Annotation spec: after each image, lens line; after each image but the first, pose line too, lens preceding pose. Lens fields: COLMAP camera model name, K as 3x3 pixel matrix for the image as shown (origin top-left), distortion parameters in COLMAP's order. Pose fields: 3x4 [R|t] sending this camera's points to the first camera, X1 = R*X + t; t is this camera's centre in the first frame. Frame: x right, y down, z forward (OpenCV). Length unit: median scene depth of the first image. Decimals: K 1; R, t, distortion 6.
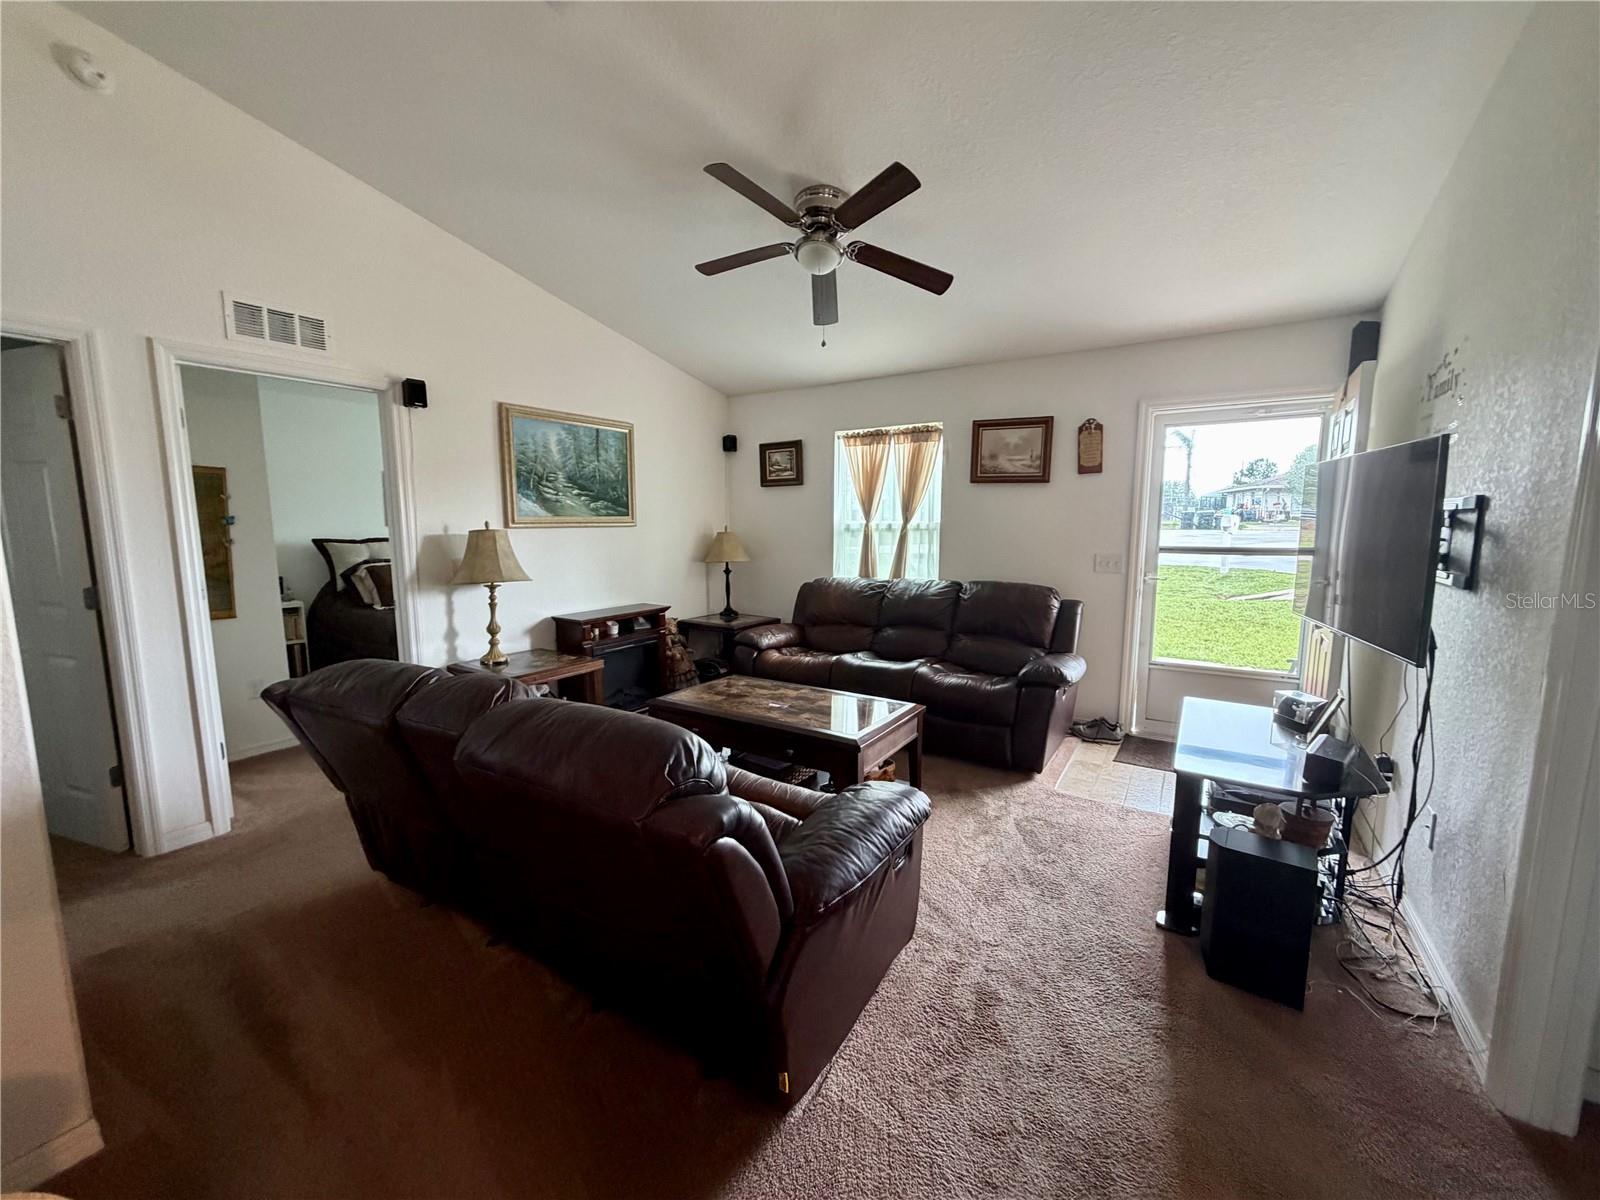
lens RADIAL K [[635.8, 0, 801.1], [0, 635.8, 601.0], [0, 0, 1]] dist [0.002530, 0.000508]
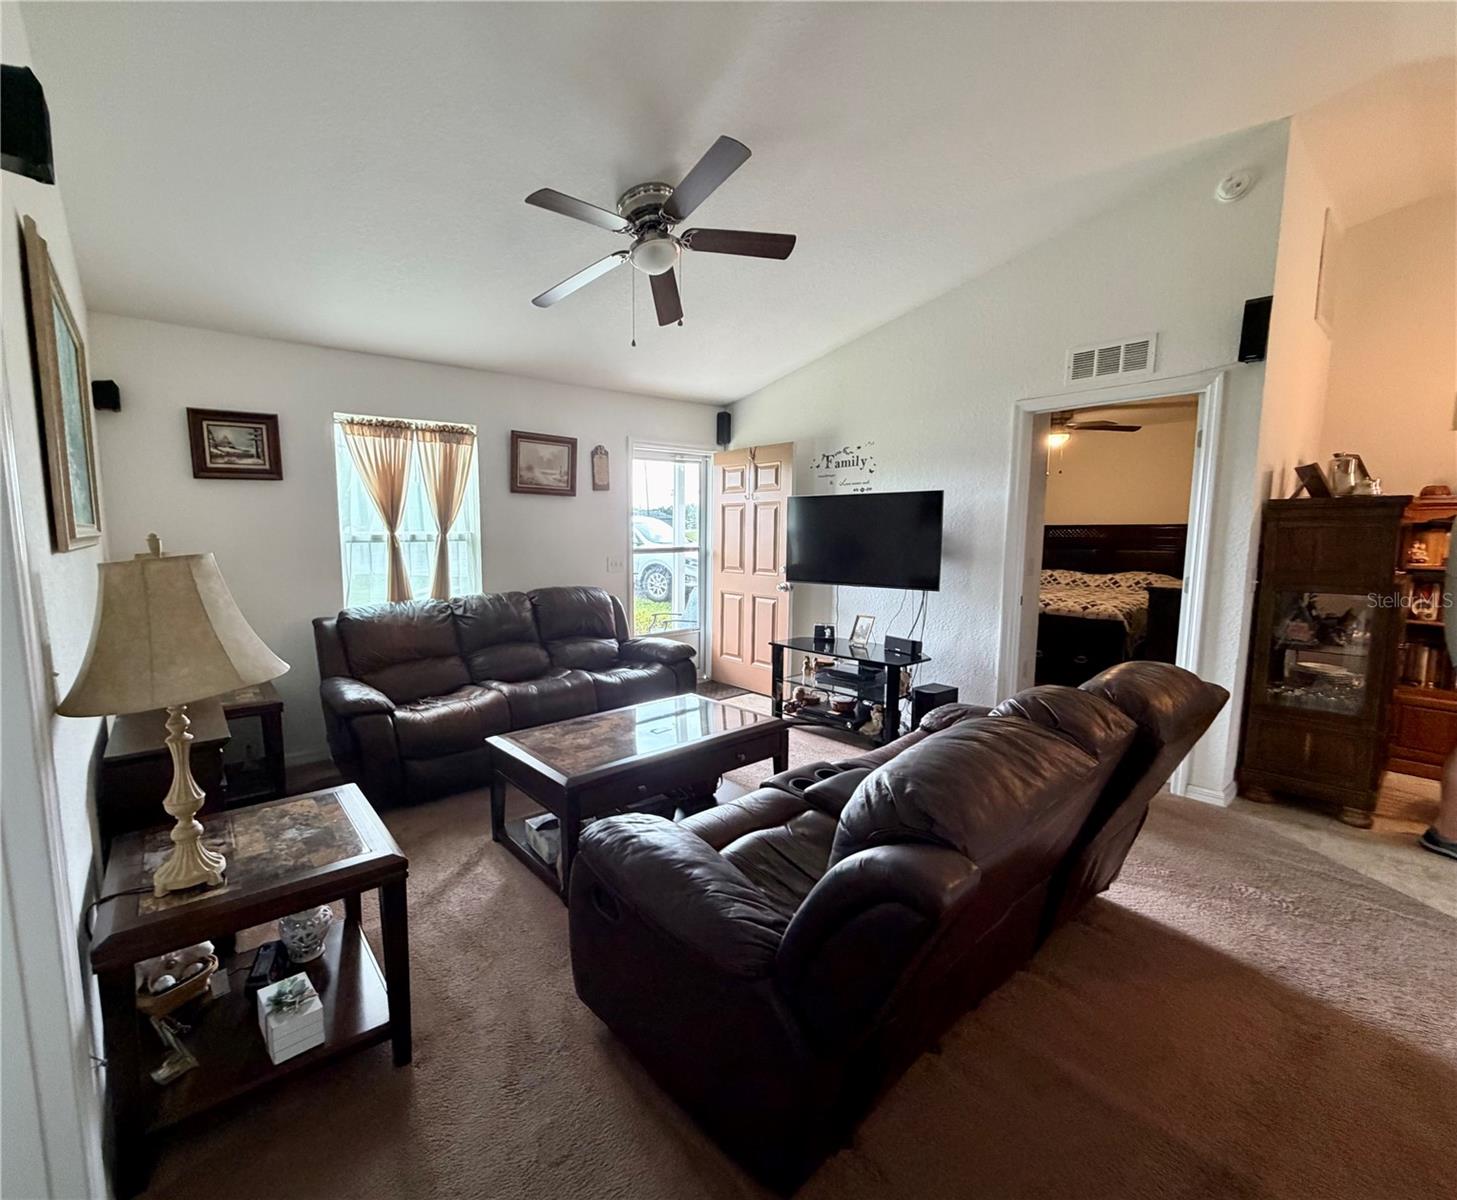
lens RADIAL K [[638.6, 0, 653.0], [0, 638.6, 599.5], [0, 0, 1]] dist [0.000650, 0.001020]
pose [[0.339532, -0.103298, 0.934905, -0.610278], [0.123539, 0.990238, 0.064546, -0.057728], [-0.932446, 0.093582, 0.348979, 0.464992]]
